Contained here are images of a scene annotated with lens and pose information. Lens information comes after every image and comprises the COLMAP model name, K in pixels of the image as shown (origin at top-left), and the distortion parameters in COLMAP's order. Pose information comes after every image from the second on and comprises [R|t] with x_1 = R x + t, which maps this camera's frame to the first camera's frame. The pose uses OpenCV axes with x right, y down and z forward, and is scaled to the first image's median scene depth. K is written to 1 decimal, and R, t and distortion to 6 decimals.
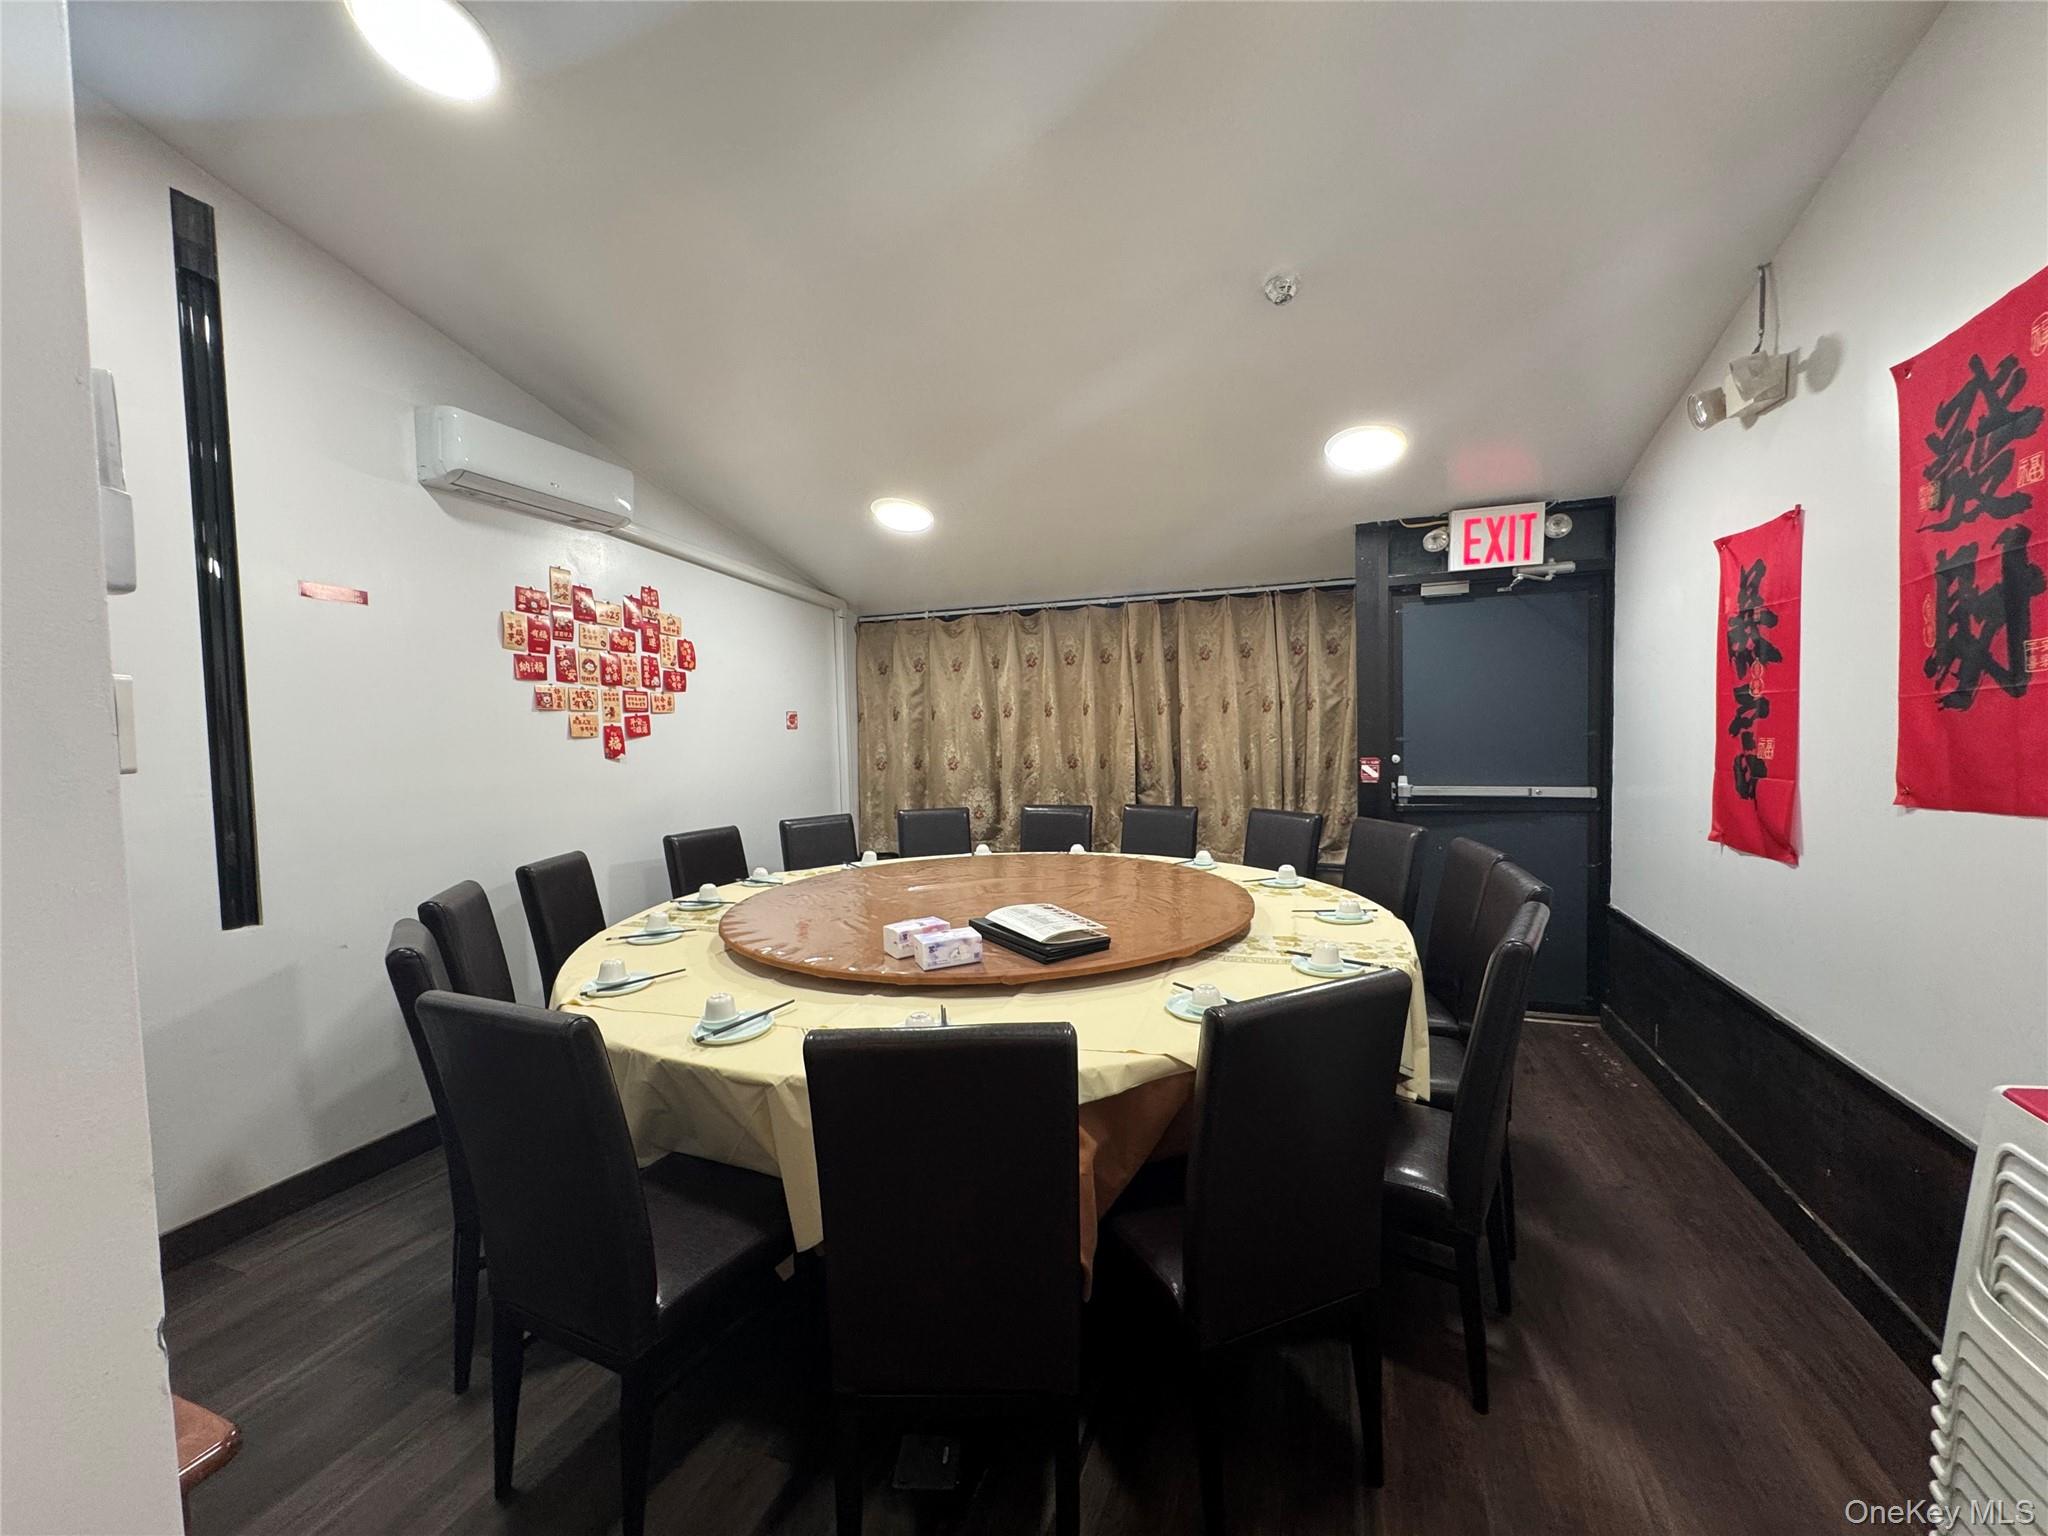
lens RADIAL K [[821.6, 0, 1018.6], [0, 821.6, 763.3], [0, 0, 1]] dist [-0.001752, -0.000275]
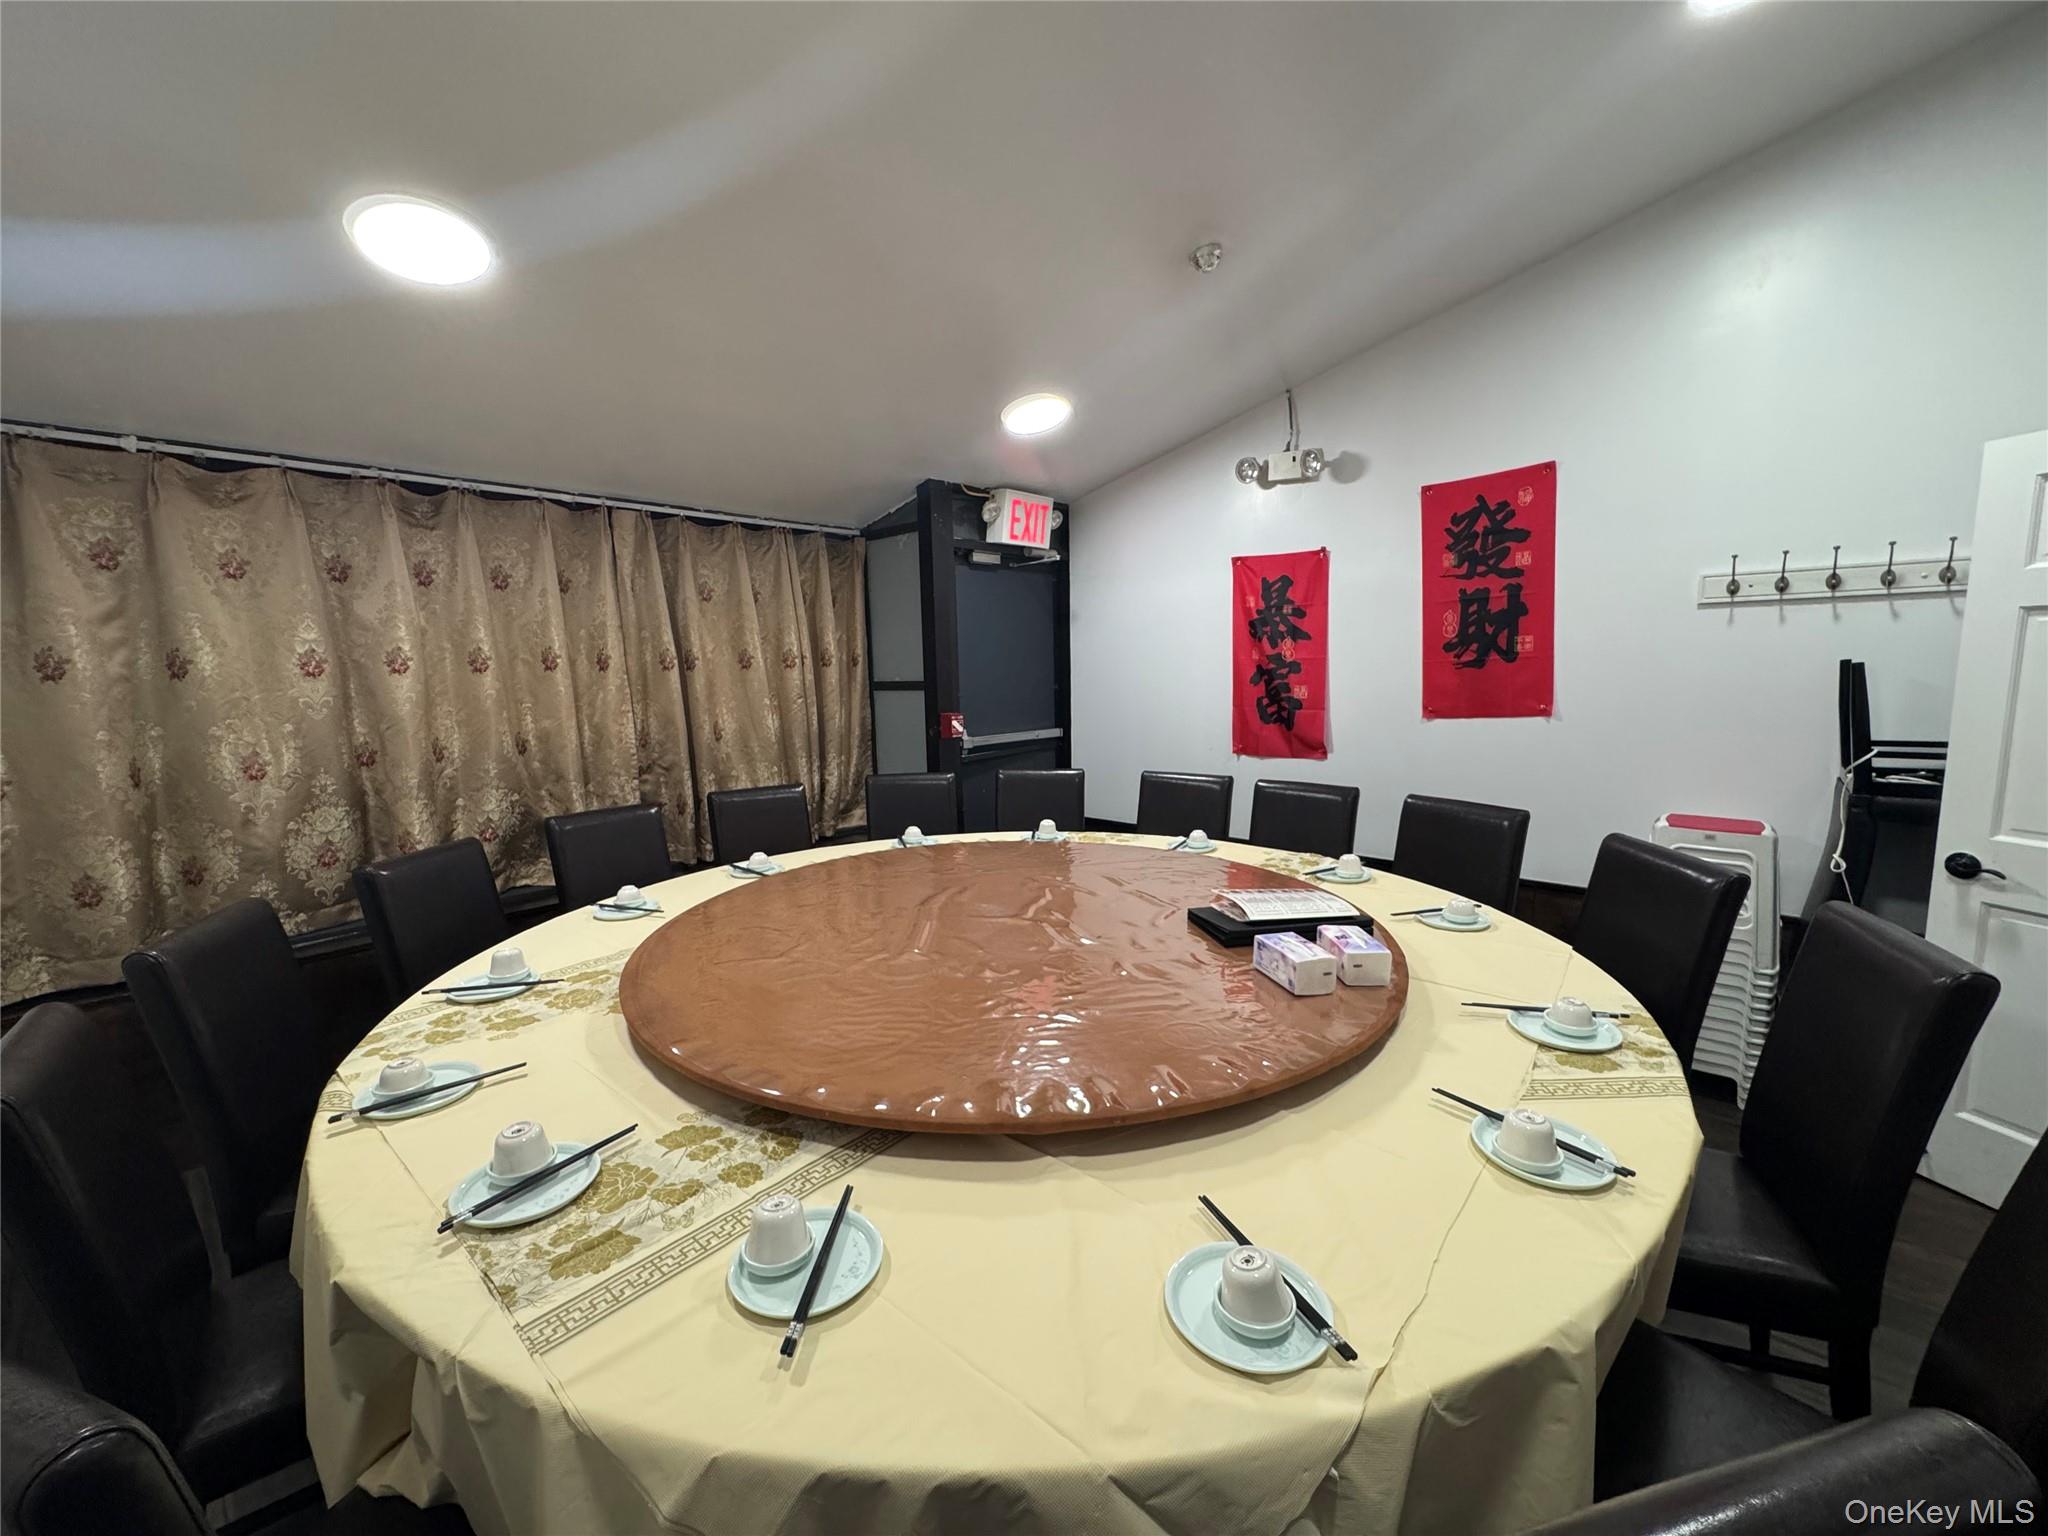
lens RADIAL K [[821.6, 0, 1018.6], [0, 821.6, 763.3], [0, 0, 1]] dist [-0.001752, -0.000275]
pose [[0.370712, -0.096782, 0.923692, -0.536241], [0.053911, 0.995121, 0.082630, -0.026783], [-0.927182, 0.019166, 0.374121, 0.574854]]
